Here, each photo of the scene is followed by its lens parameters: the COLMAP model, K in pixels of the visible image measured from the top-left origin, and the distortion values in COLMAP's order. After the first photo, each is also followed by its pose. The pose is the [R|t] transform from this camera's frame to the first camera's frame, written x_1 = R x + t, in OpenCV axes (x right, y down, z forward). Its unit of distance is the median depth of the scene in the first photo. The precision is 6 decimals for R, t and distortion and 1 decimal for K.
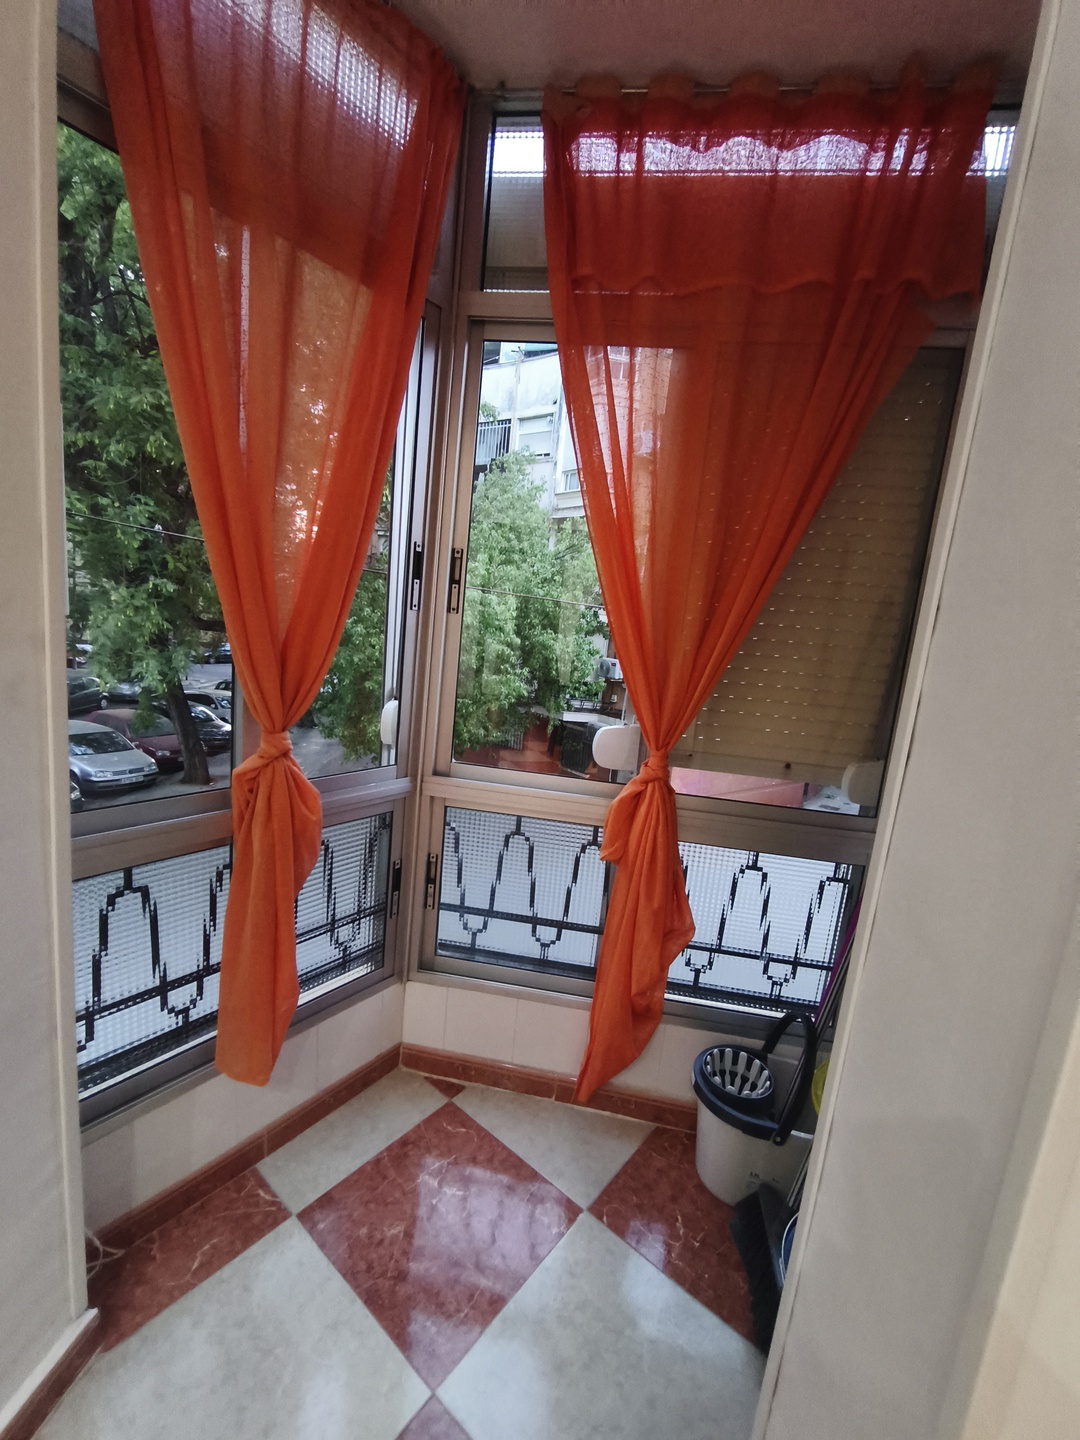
lens RADIAL K [[584.9, 0, 521.1], [0, 584.9, 714.8], [0, 0, 1]] dist [-0.007347, -0.000525]
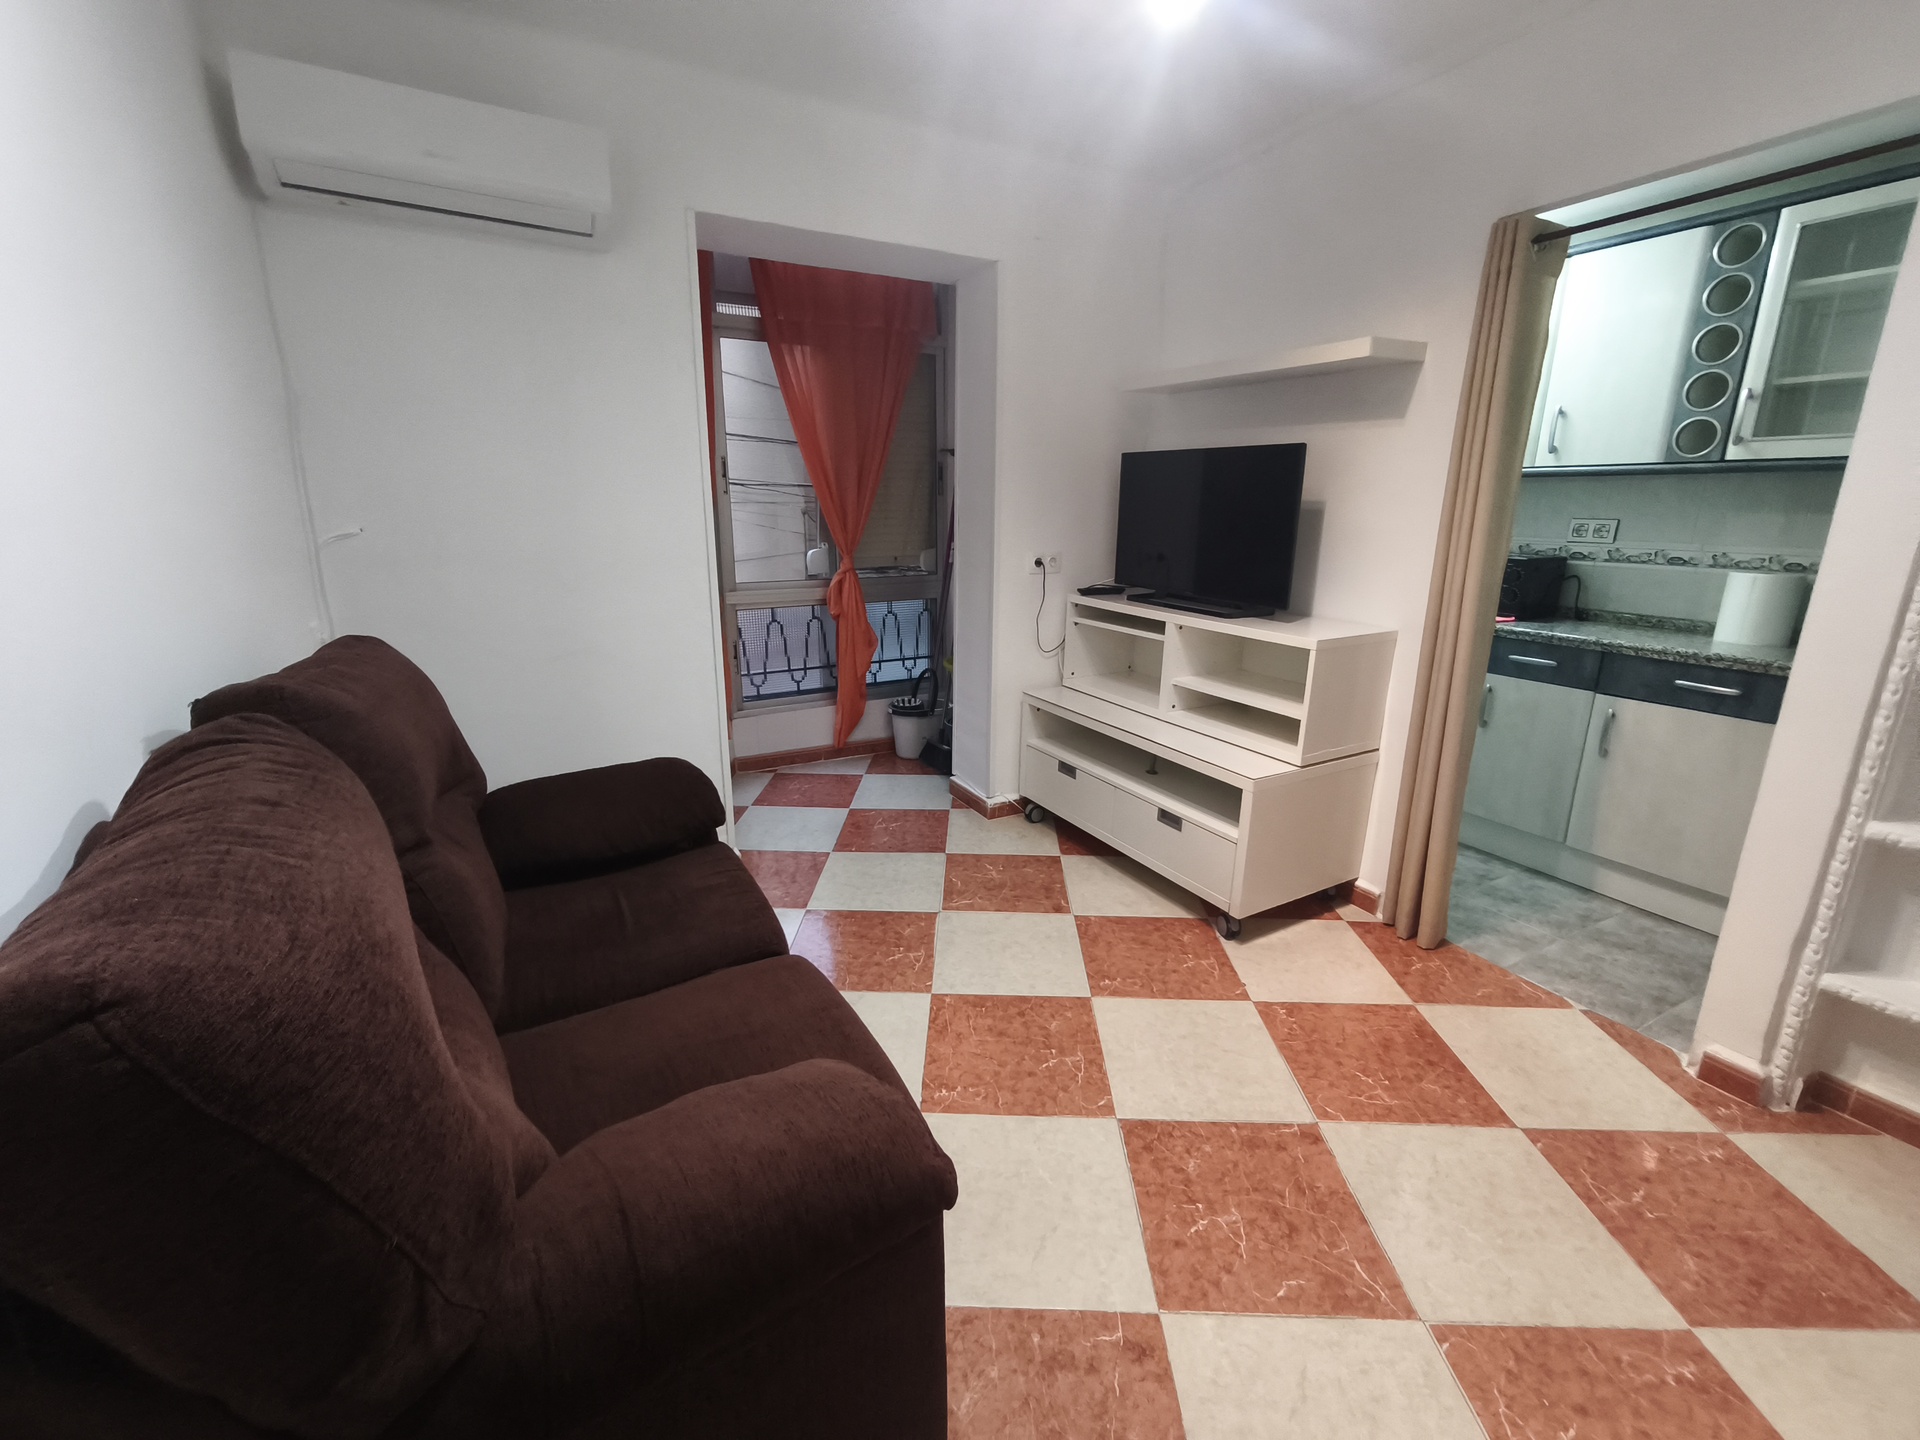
lens RADIAL K [[800.7, 0, 952.9], [0, 800.7, 721.6], [0, 0, 1]] dist [-0.003139, -0.000014]
pose [[0.767909, -0.257569, 0.586493, -1.257375], [0.169836, 0.964695, 0.201294, 0.119295], [-0.617634, -0.054968, 0.784542, -1.433541]]
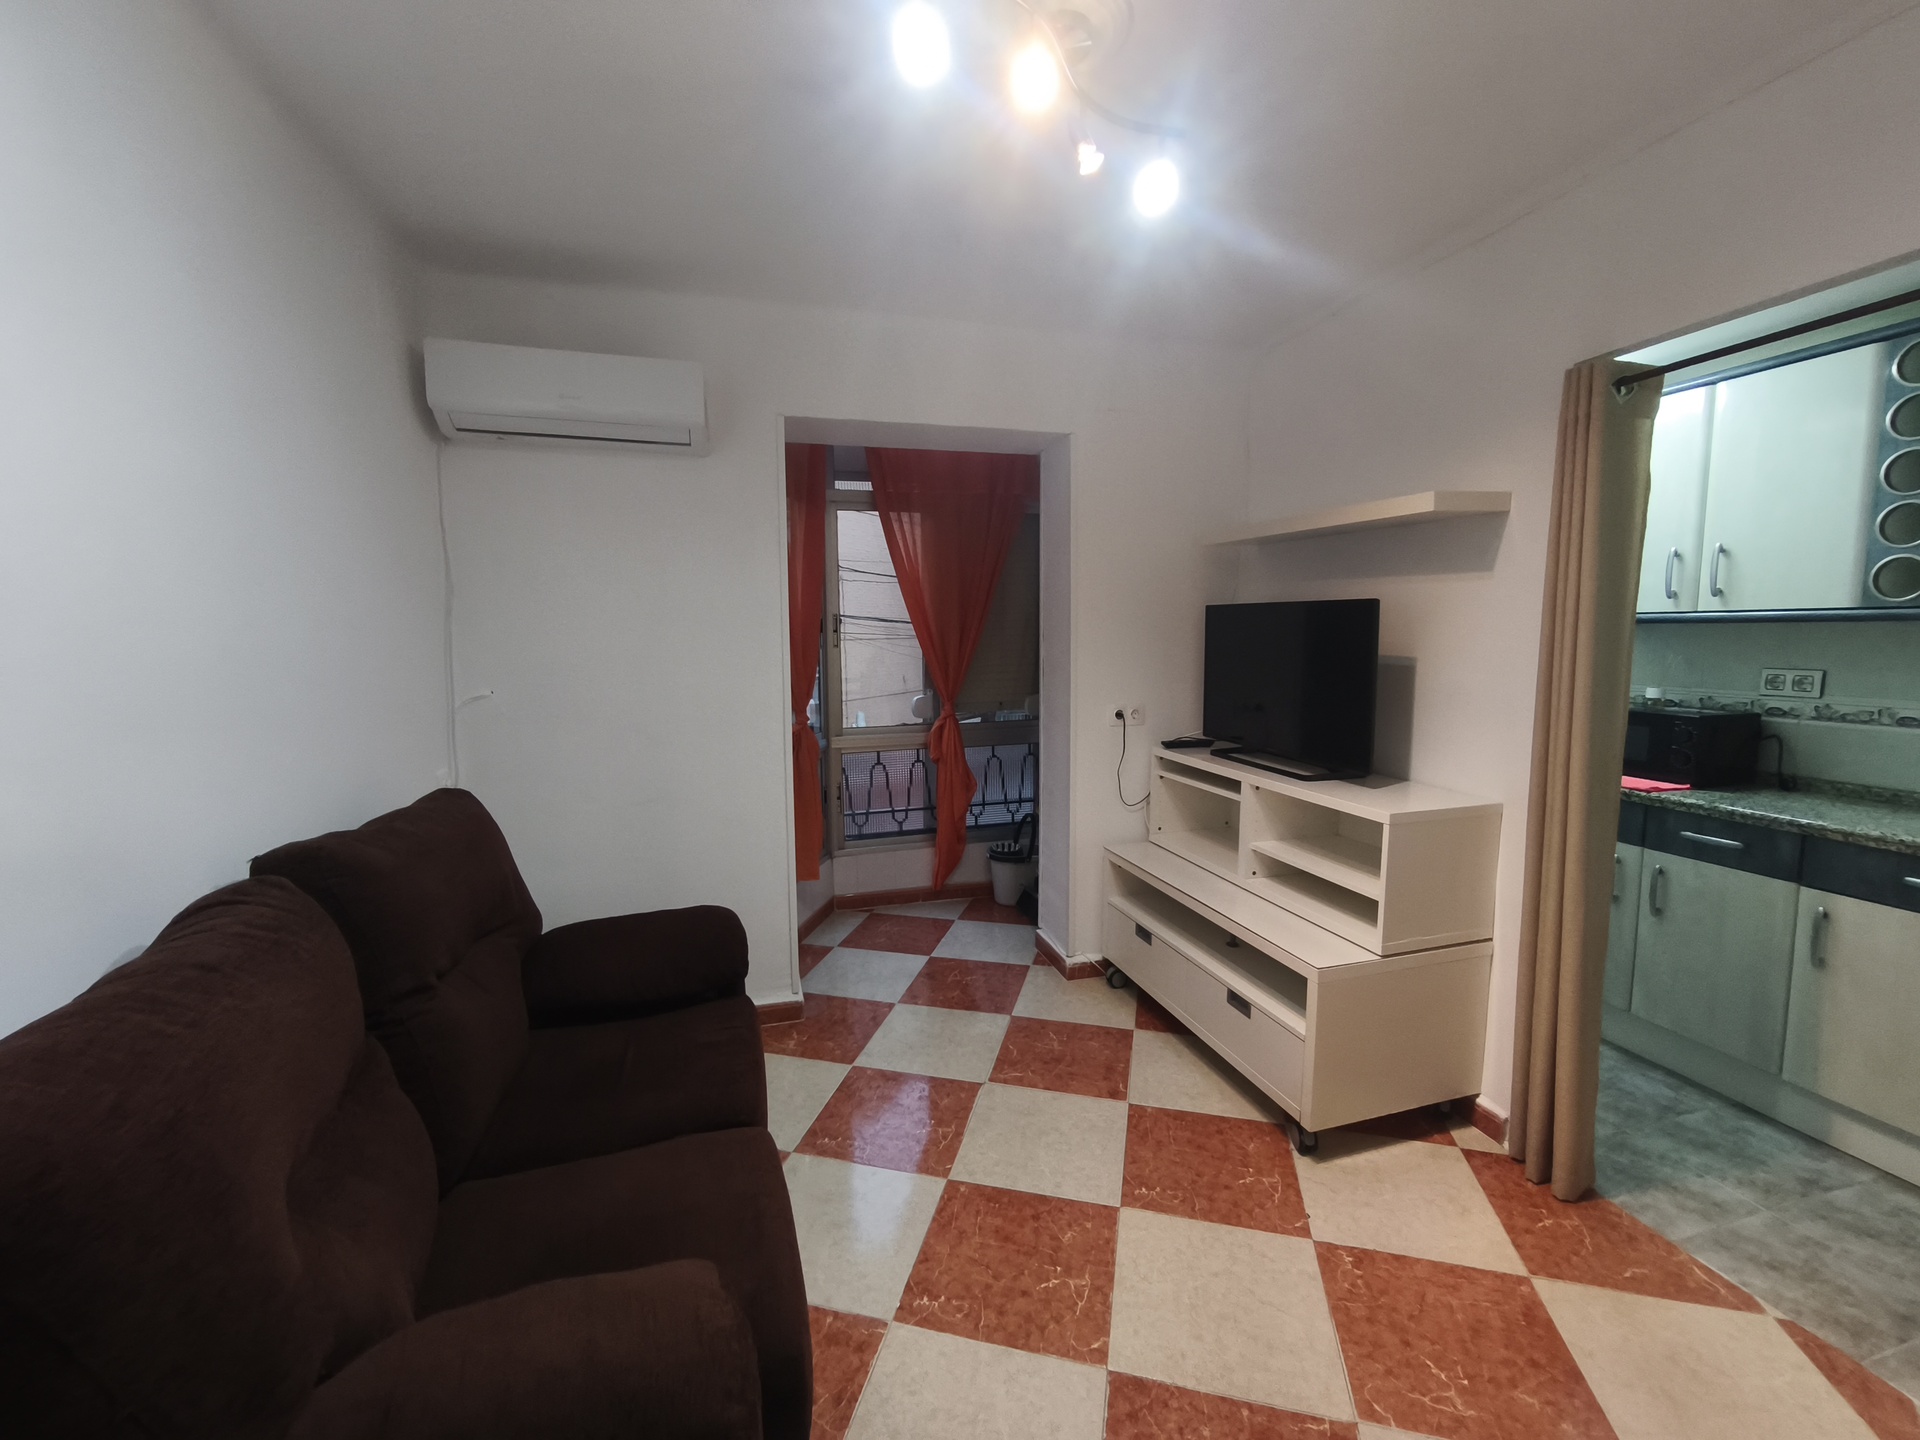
lens RADIAL K [[800.7, 0, 954.7], [0, 800.7, 724.0], [0, 0, 1]] dist [-0.003139, -0.000014]
pose [[0.888253, -0.157459, 0.431524, -0.993745], [0.167402, 0.985773, 0.015117, 0.098305], [-0.427765, 0.058810, 0.901975, -1.589757]]
